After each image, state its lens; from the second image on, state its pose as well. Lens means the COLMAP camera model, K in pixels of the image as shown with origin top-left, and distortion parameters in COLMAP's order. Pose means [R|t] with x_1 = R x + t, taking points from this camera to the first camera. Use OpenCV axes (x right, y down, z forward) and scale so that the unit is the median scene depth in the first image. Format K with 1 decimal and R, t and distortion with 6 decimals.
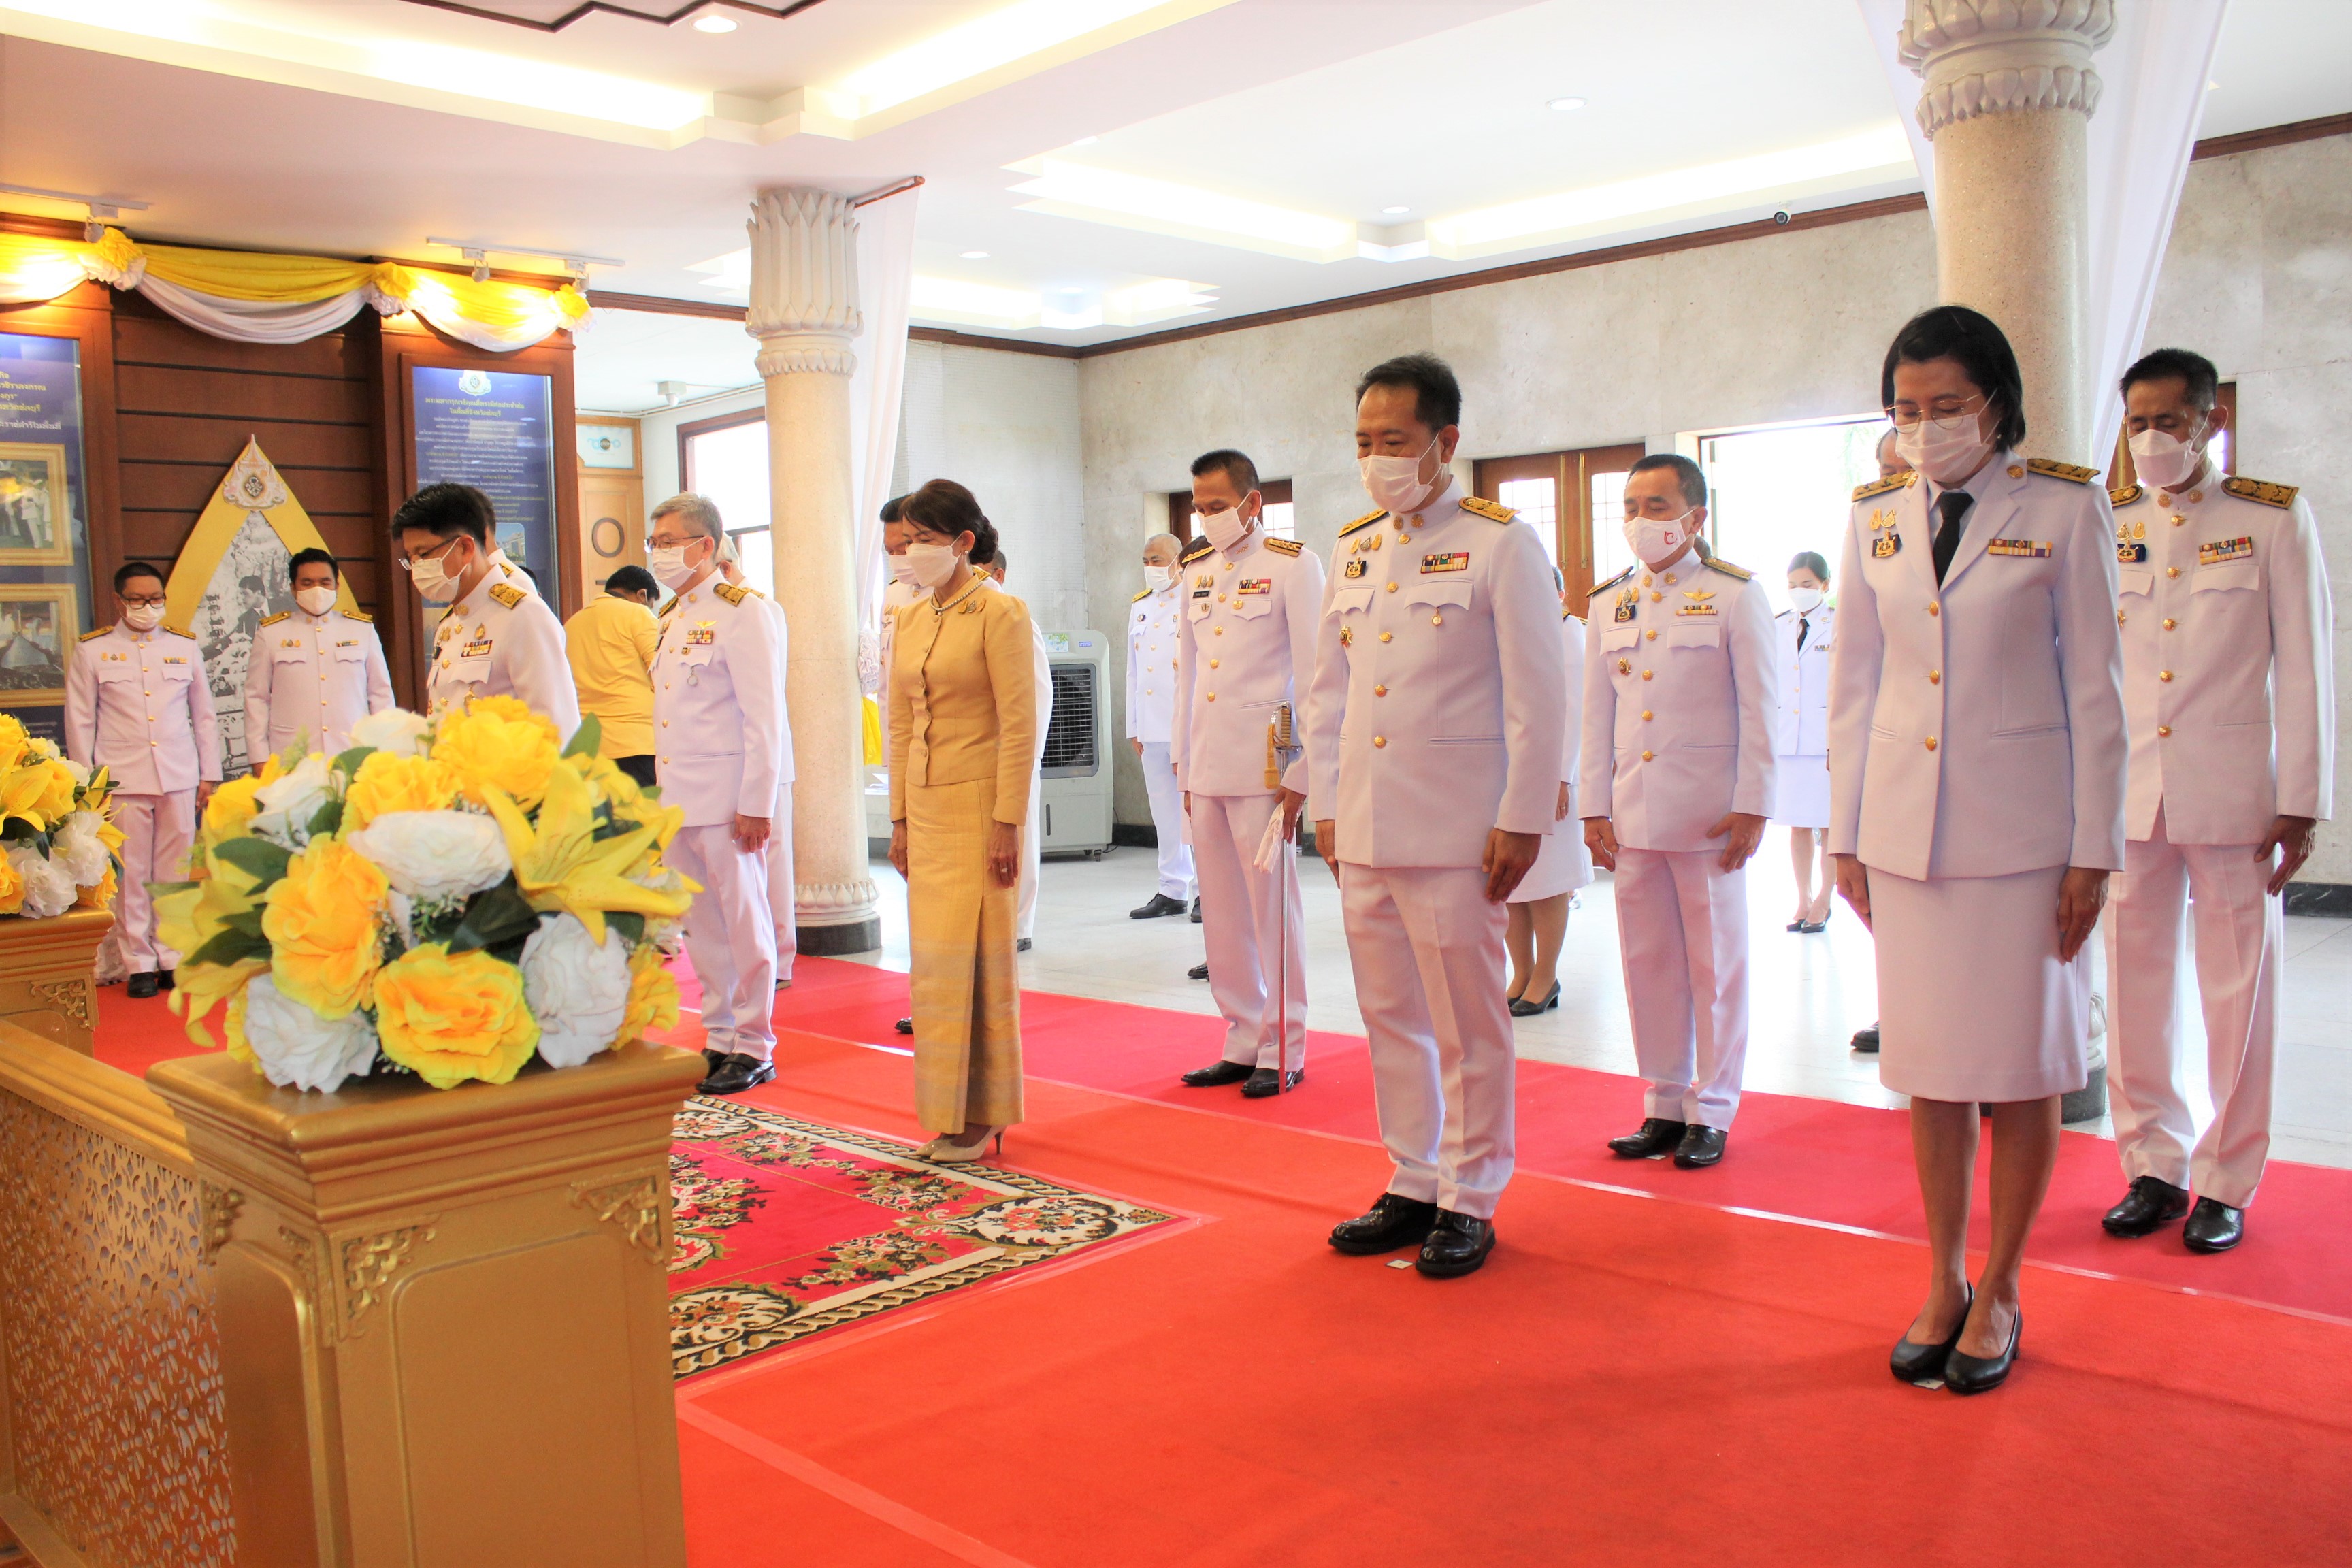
lens RADIAL K [[1940.6, 0, 1165.6], [0, 1940.6, 798.2], [0, 0, 1]] dist [-0.161813, 0.138936]
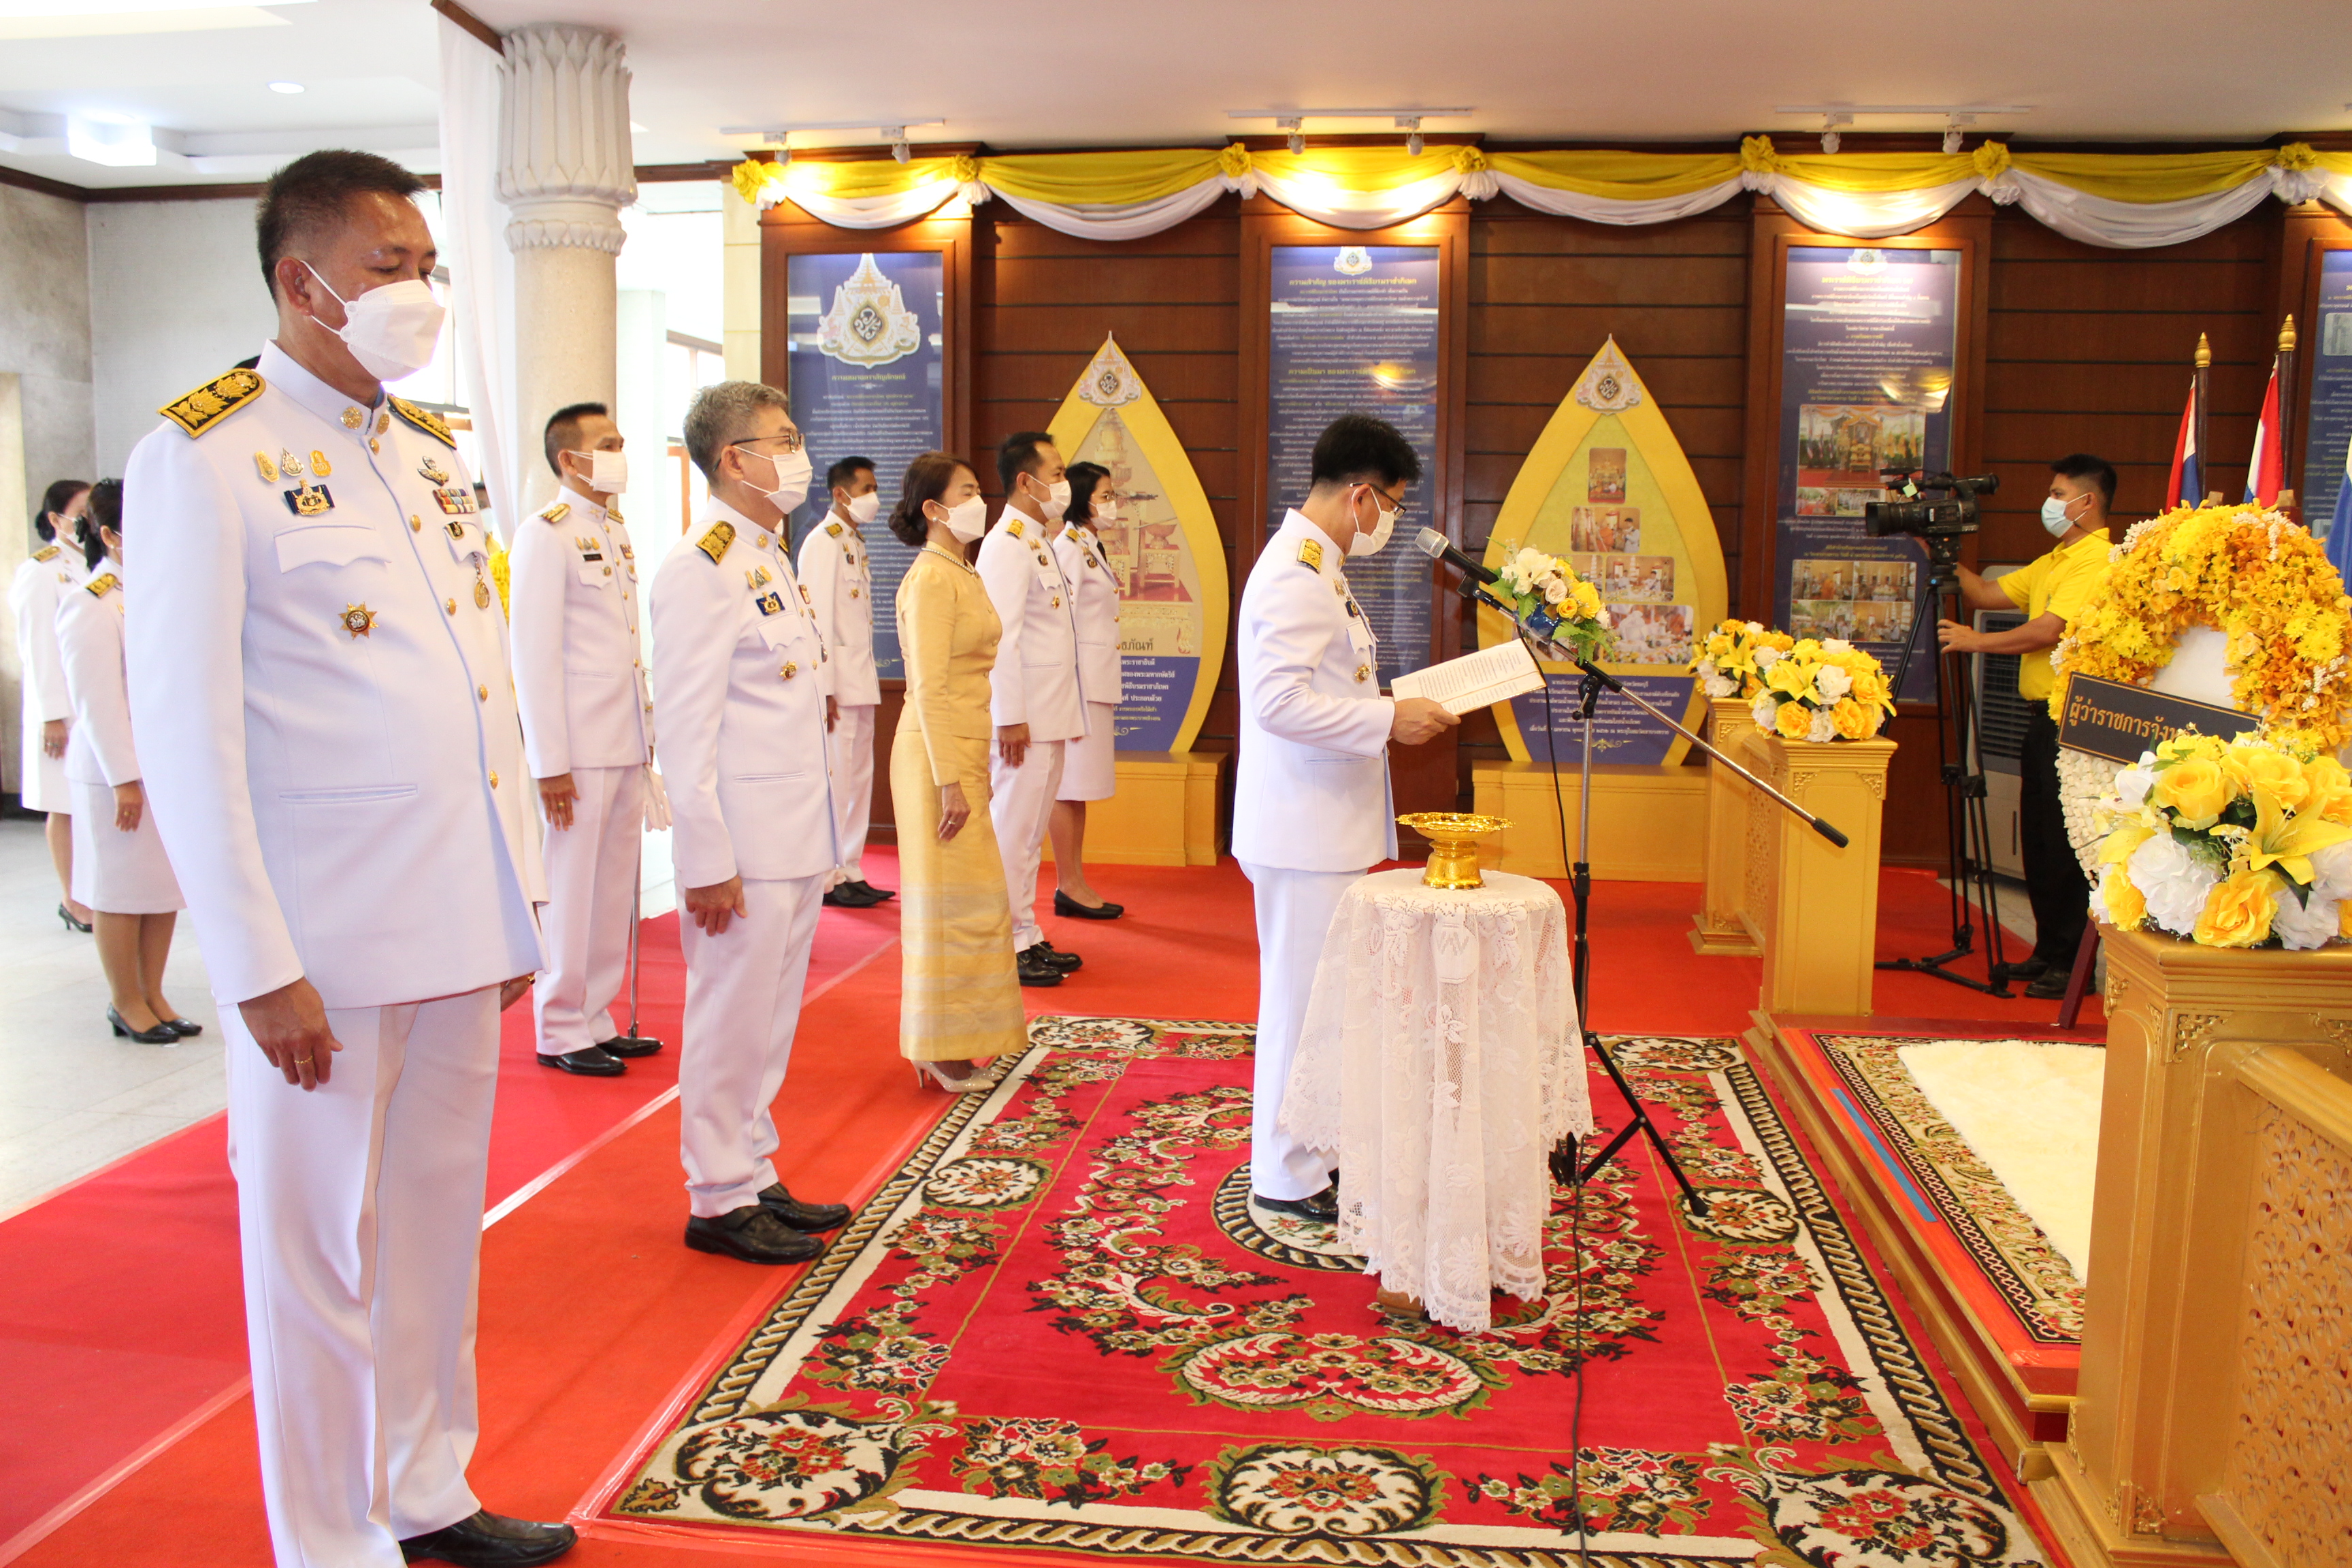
lens RADIAL K [[1940.6, 0, 1159.3], [0, 1940.6, 783.6], [0, 0, 1]] dist [-0.161813, 0.138936]
pose [[-0.589791, -0.071380, 0.804395, -0.869239], [0.066189, 0.988462, 0.136244, -0.100051], [-0.804839, 0.133598, -0.578262, 1.281261]]
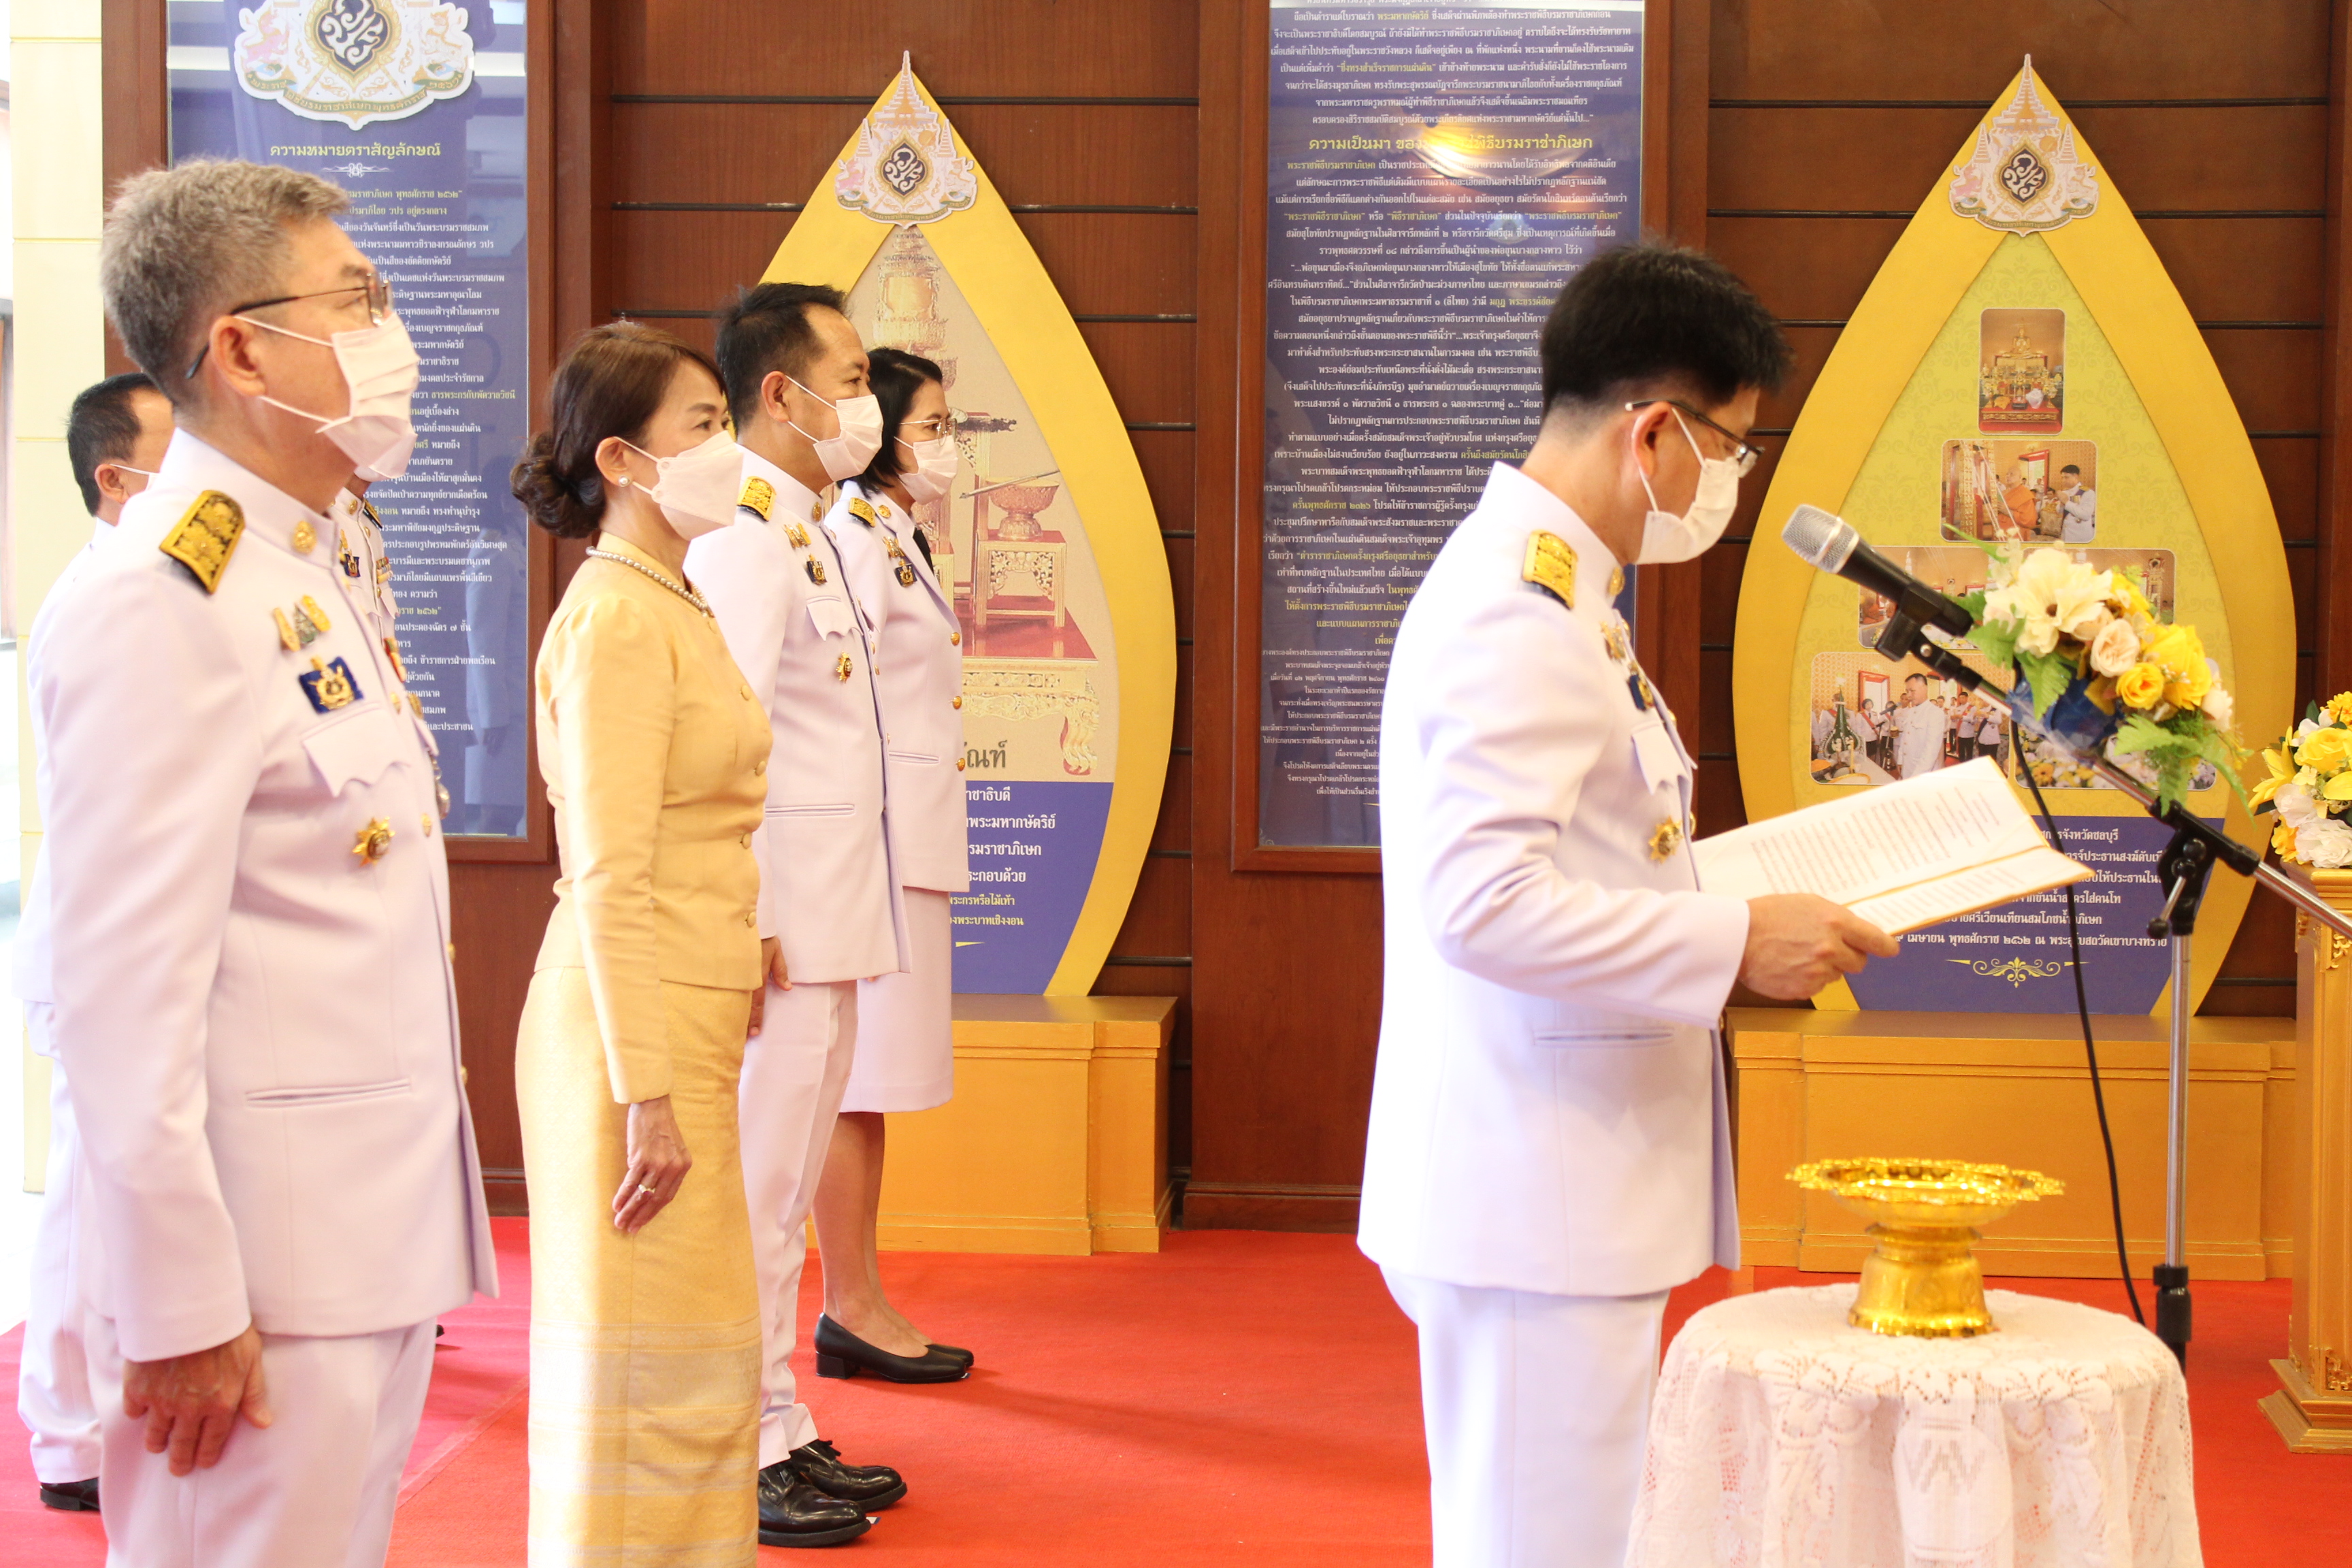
lens RADIAL K [[4286.6, 0, 1142.6], [0, 4286.6, 787.7], [0, 0, 1]] dist [0.016834, 0.000000]
pose [[-0.637670, -0.019232, 0.770070, -0.815966], [0.067195, 0.994489, 0.080479, -0.107403], [-0.767373, 0.103064, -0.632863, 1.305664]]
